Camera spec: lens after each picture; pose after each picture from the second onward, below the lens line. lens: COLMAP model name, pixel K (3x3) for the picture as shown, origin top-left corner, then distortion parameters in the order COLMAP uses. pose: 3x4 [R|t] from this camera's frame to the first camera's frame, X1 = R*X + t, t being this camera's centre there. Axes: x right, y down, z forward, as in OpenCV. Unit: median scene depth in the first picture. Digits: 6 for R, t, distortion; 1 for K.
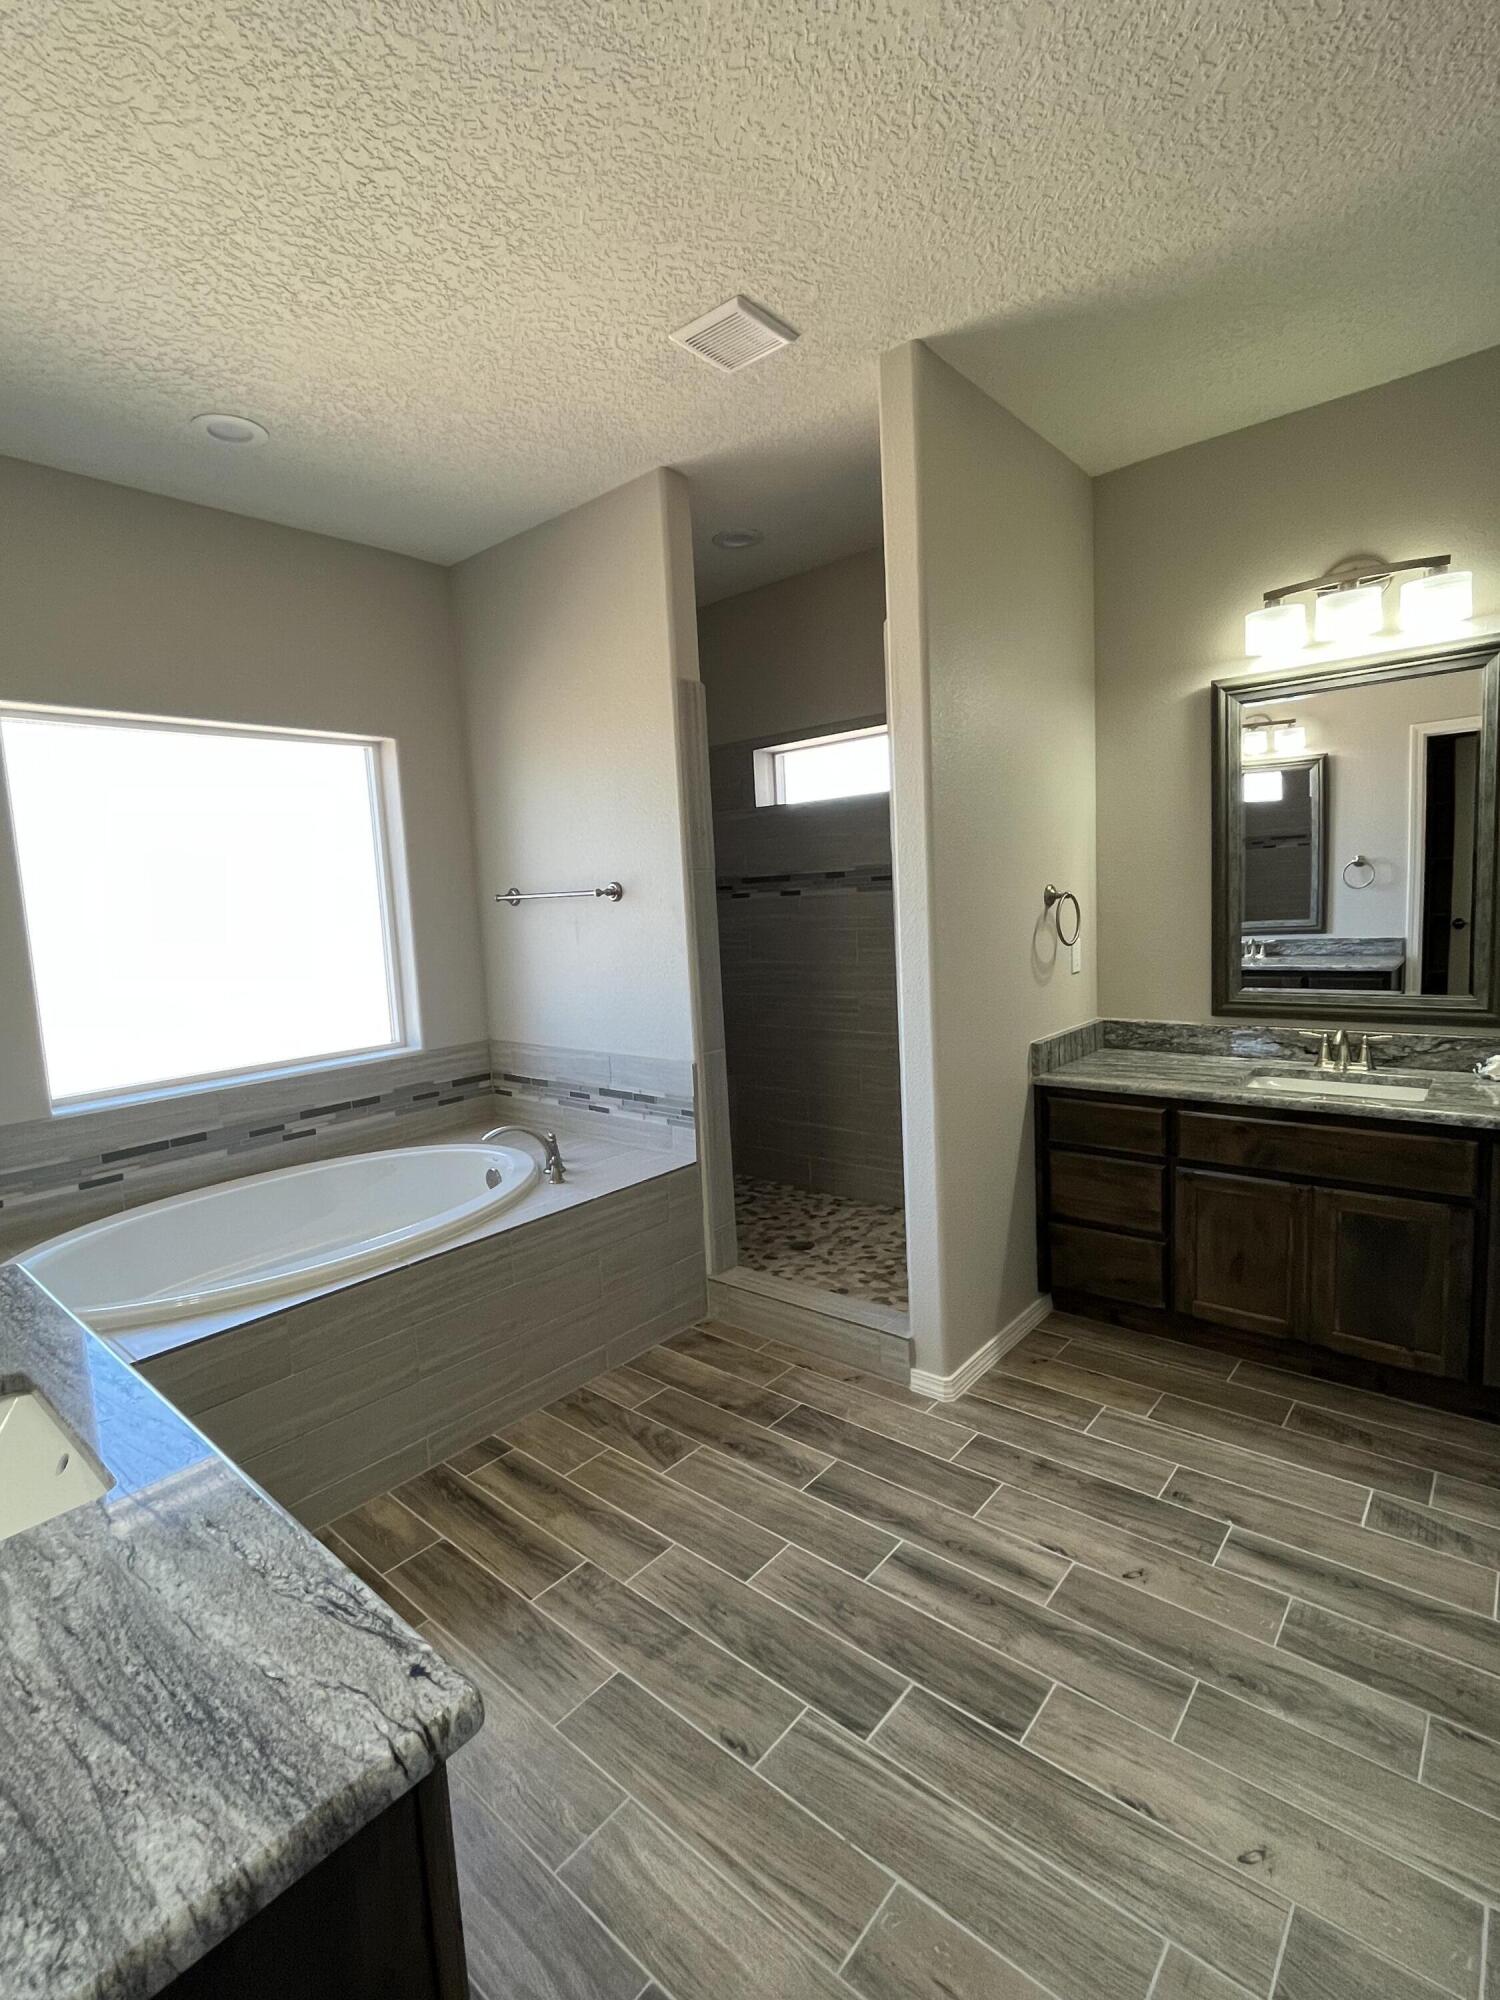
lens RADIAL K [[933.2, 0, 750.0], [0, 933.2, 1000.0], [0, 0, 1]] dist [-0.008630, -0.000157]
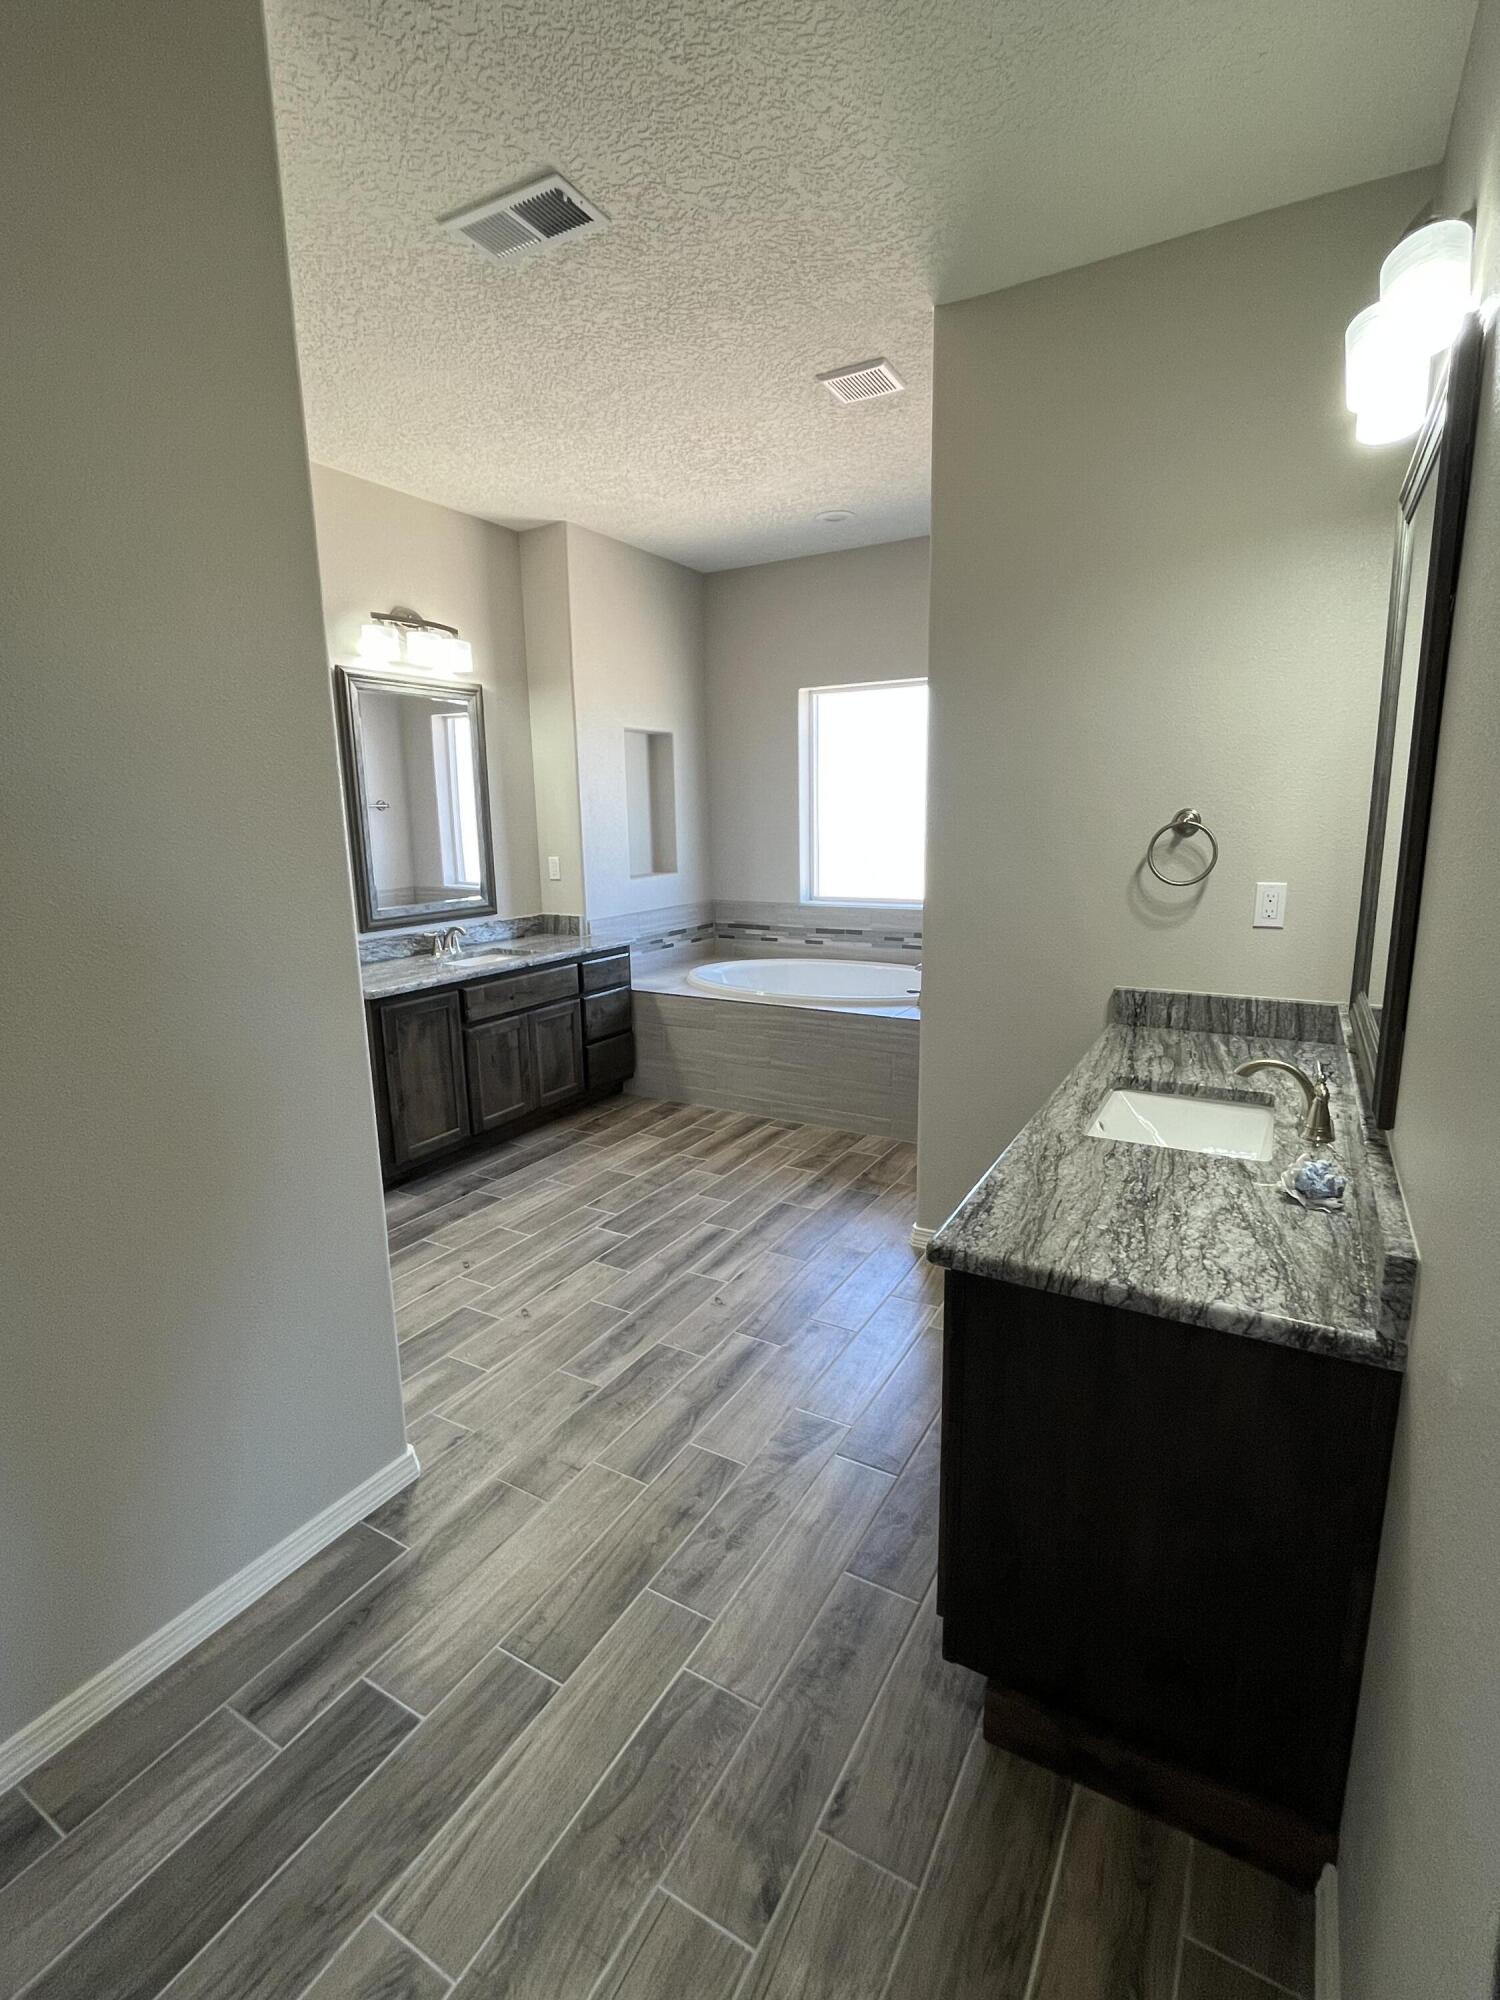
lens RADIAL K [[933.2, 0, 750.0], [0, 933.2, 1000.0], [0, 0, 1]] dist [-0.008630, -0.000157]
pose [[0.185136, 0.246024, -0.951418, 1.650370], [-0.105047, 0.967562, 0.229758, -0.170294], [0.977082, 0.057407, 0.204975, 0.705594]]
